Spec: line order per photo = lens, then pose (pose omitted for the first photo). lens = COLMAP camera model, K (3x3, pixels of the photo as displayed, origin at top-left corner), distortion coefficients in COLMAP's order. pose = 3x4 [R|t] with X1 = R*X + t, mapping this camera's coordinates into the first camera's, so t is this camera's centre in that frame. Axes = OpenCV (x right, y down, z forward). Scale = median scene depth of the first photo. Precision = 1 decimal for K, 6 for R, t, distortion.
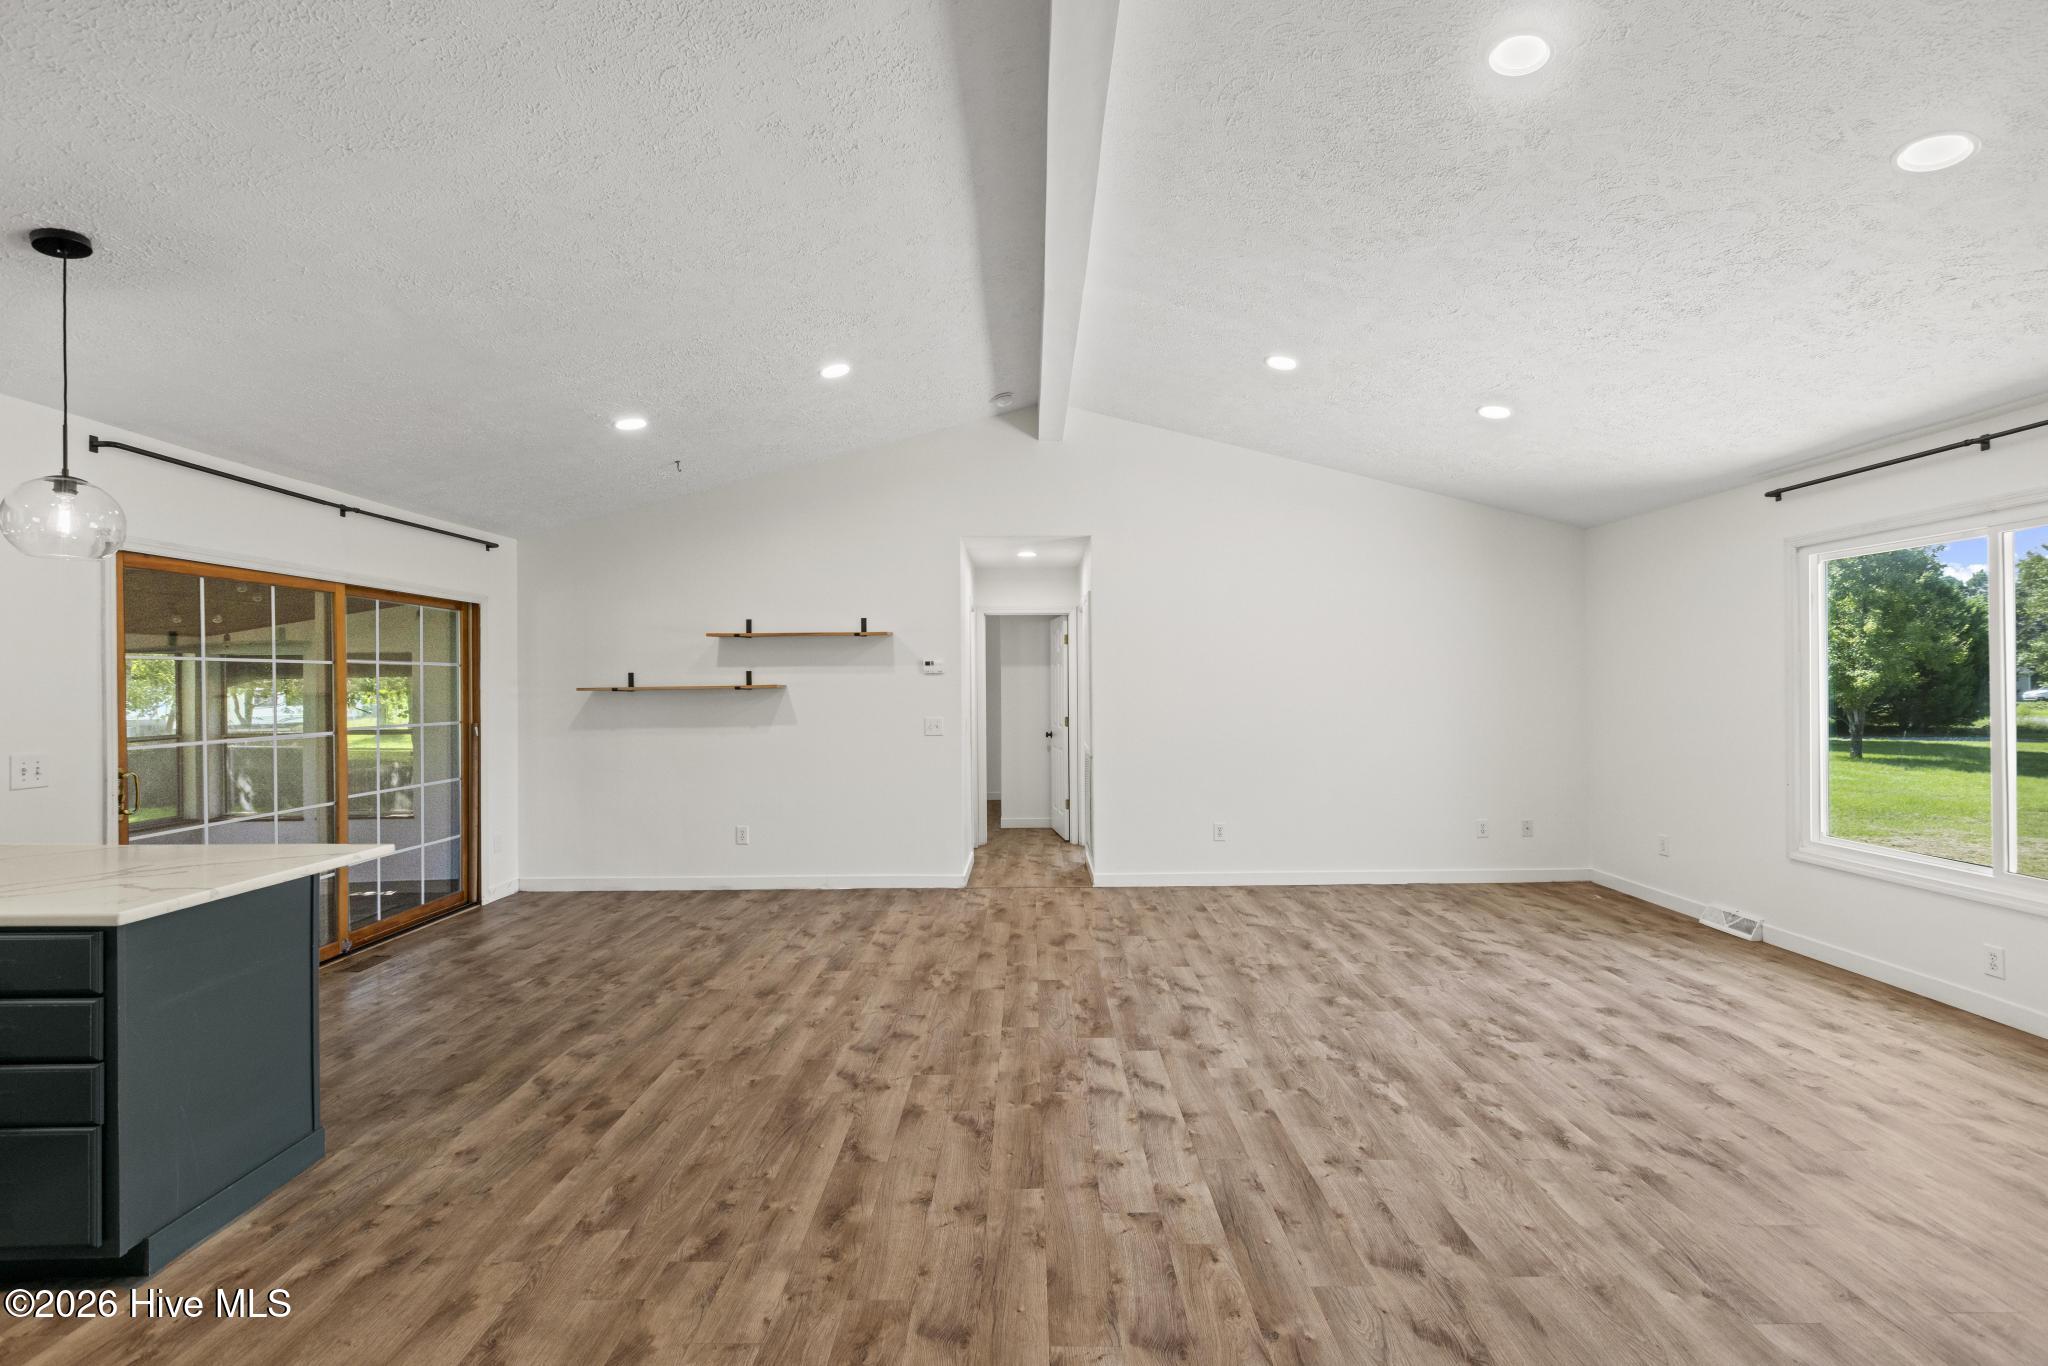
lens RADIAL K [[916.0, 0, 1029.4], [0, 916.0, 675.2], [0, 0, 1]] dist [0.001819, -0.000701]
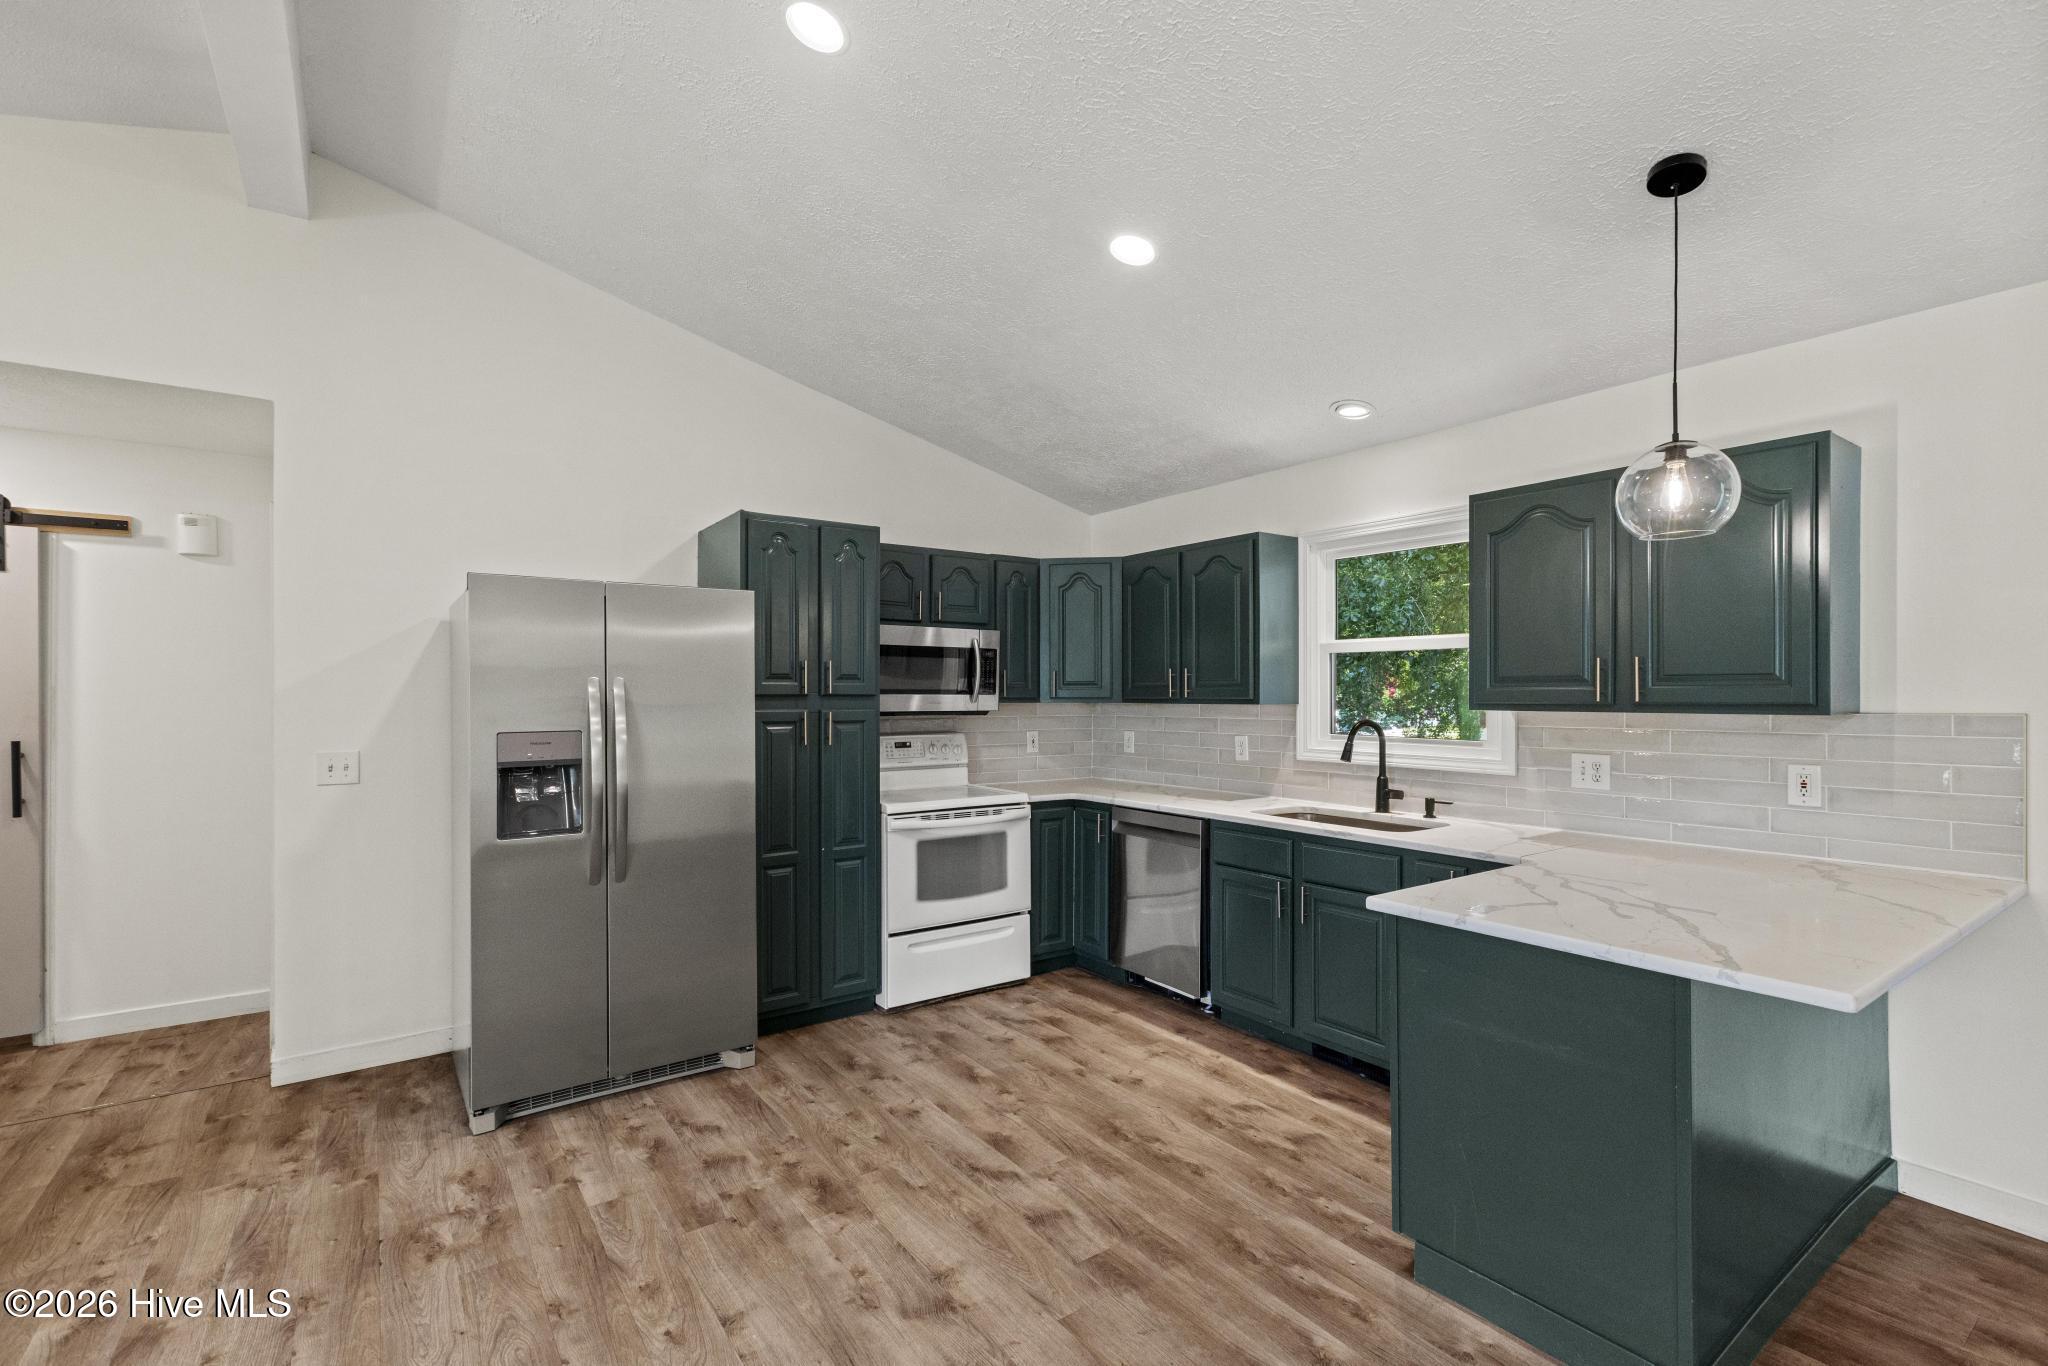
lens RADIAL K [[912.4, 0, 1031.2], [0, 912.4, 697.1], [0, 0, 1]] dist [0.001474, -0.000920]
pose [[-0.813380, 0.011547, -0.581618, -0.034276], [0.014108, 0.999900, 0.000122, 0.011767], [0.581562, -0.008106, -0.813462, 0.985440]]
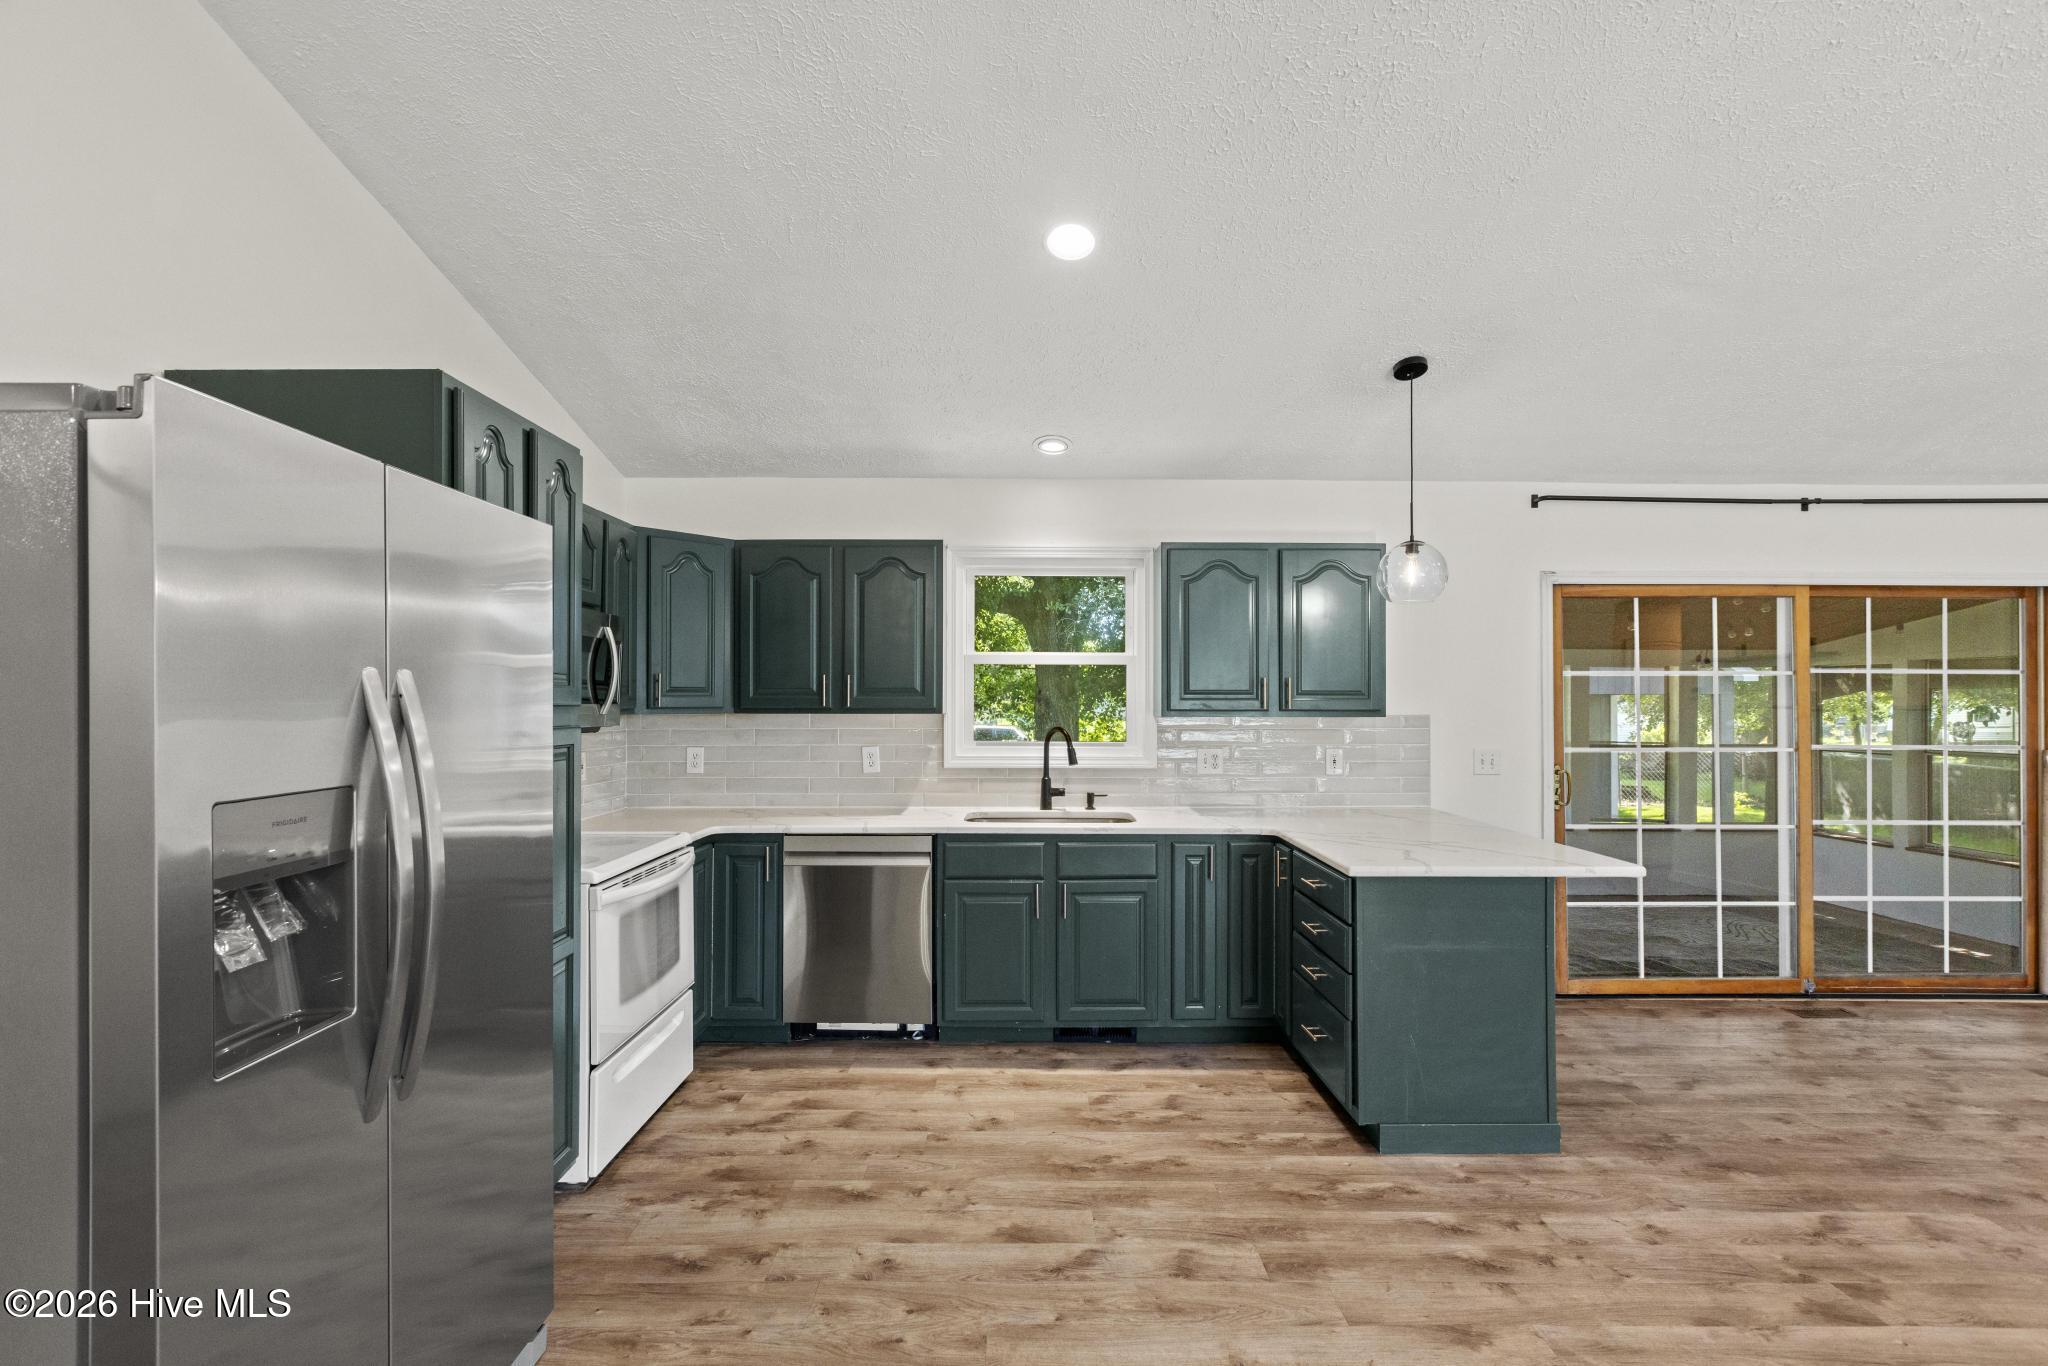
lens RADIAL K [[906.9, 0, 1025.4], [0, 906.9, 692.7], [0, 0, 1]] dist [0.002773, -0.001290]
pose [[0.001477, -0.000987, -0.999998, 0.202195], [0.008459, 0.999964, -0.000974, 0.000698], [0.999963, -0.008458, 0.001485, 0.315319]]
